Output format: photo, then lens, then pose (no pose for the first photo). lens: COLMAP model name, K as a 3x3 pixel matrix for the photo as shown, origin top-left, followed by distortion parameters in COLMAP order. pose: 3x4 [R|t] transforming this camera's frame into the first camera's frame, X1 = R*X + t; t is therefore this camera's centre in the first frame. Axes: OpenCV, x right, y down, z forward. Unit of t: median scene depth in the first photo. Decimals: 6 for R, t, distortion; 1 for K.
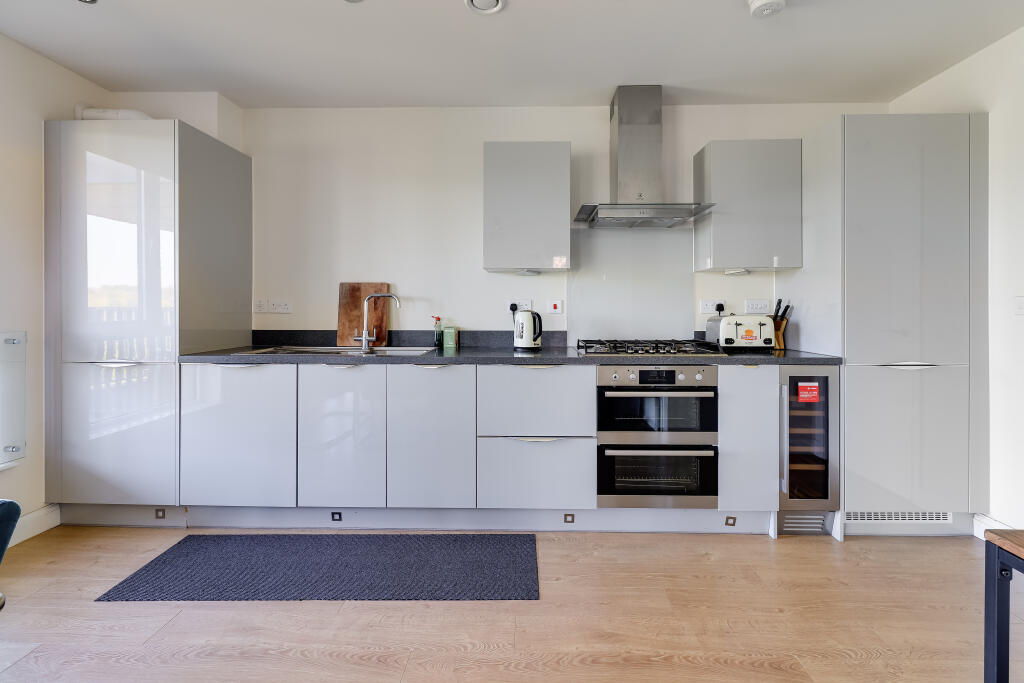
lens RADIAL K [[486.2, 0, 514.2], [0, 486.2, 314.8], [0, 0, 1]] dist [0.001233, 0.000132]
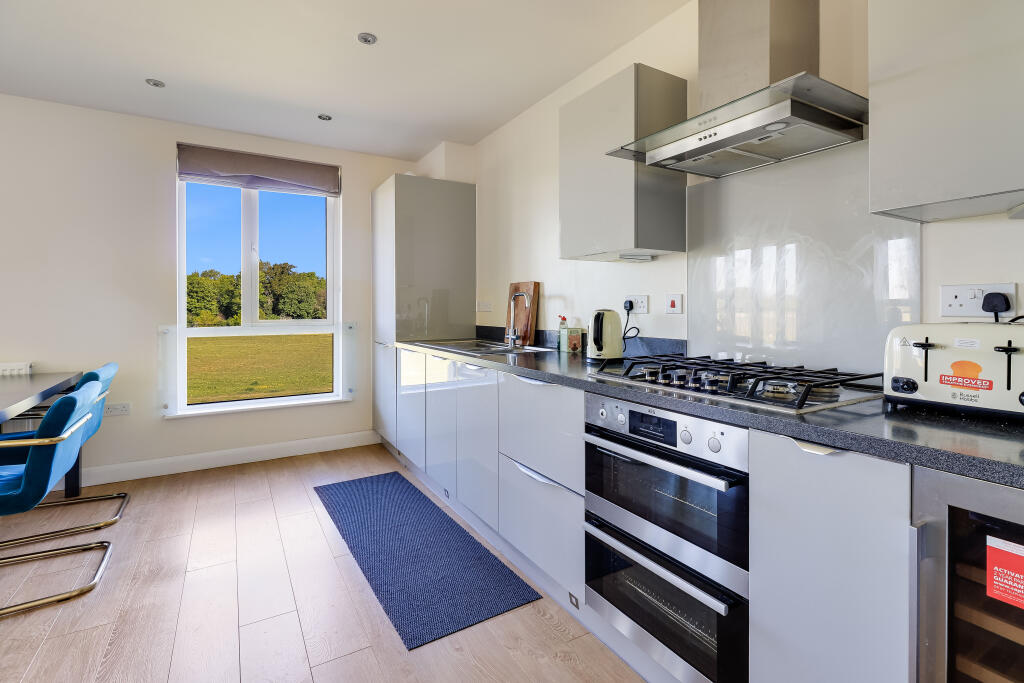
lens RADIAL K [[482.4, 0, 511.3], [0, 482.4, 309.4], [0, 0, 1]] dist [0.003078, 0.000665]
pose [[0.527474, 0.000450, -0.849571, 0.616942], [-0.003873, 0.999991, -0.001876, -0.008008], [0.849562, 0.004280, 0.527471, 0.501578]]
